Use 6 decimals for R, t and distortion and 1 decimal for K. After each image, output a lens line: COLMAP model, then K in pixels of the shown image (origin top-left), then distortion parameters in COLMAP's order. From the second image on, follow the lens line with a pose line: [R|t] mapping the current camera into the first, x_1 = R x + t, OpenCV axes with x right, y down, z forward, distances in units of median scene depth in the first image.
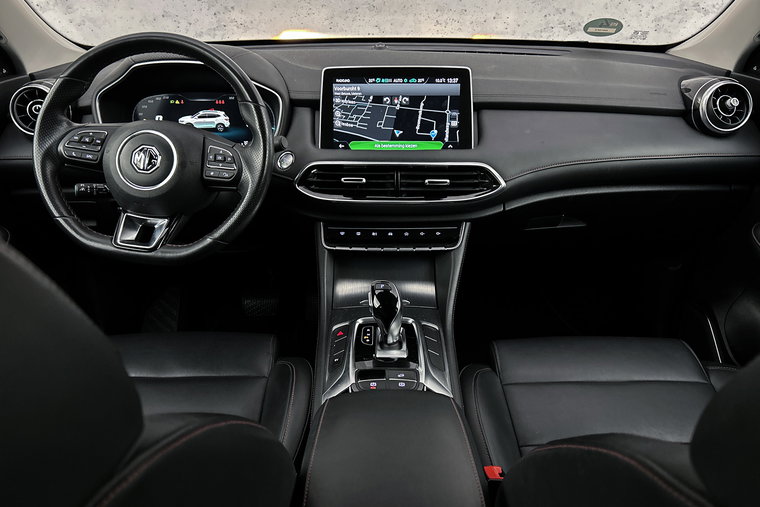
lens RADIAL K [[563.9, 0, 381.9], [0, 563.9, 269.2], [0, 0, 1]] dist [0.044489, -0.039122]
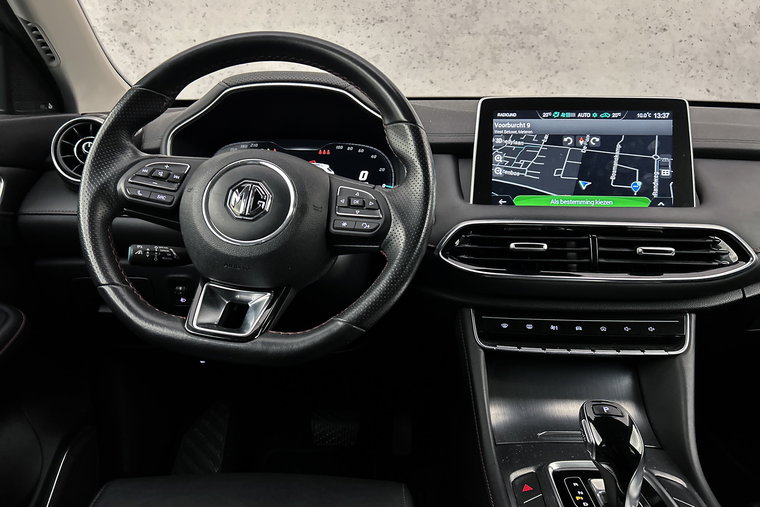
lens RADIAL K [[563.9, 0, 374.5], [0, 563.9, 257.5], [0, 0, 1]] dist [0.044489, -0.039122]
pose [[0.999563, 0.016980, -0.024177, -0.218070], [-0.021963, 0.974415, -0.223679, 0.012019], [0.019760, 0.224113, 0.974363, 0.329111]]
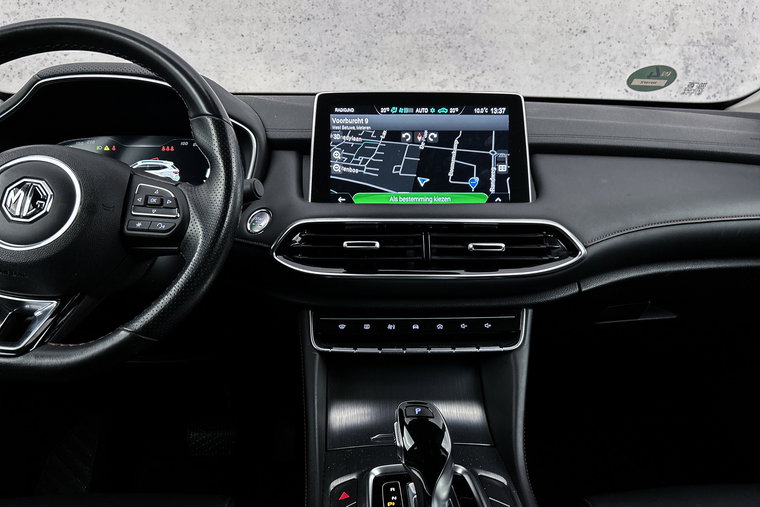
lens RADIAL K [[563.9, 0, 374.1], [0, 563.9, 254.0], [0, 0, 1]] dist [0.044489, -0.039122]
pose [[0.998630, -0.003228, 0.052218, -0.069353], [0.015140, 0.973222, -0.229368, 0.005095], [-0.050080, 0.229845, 0.971938, 0.352843]]
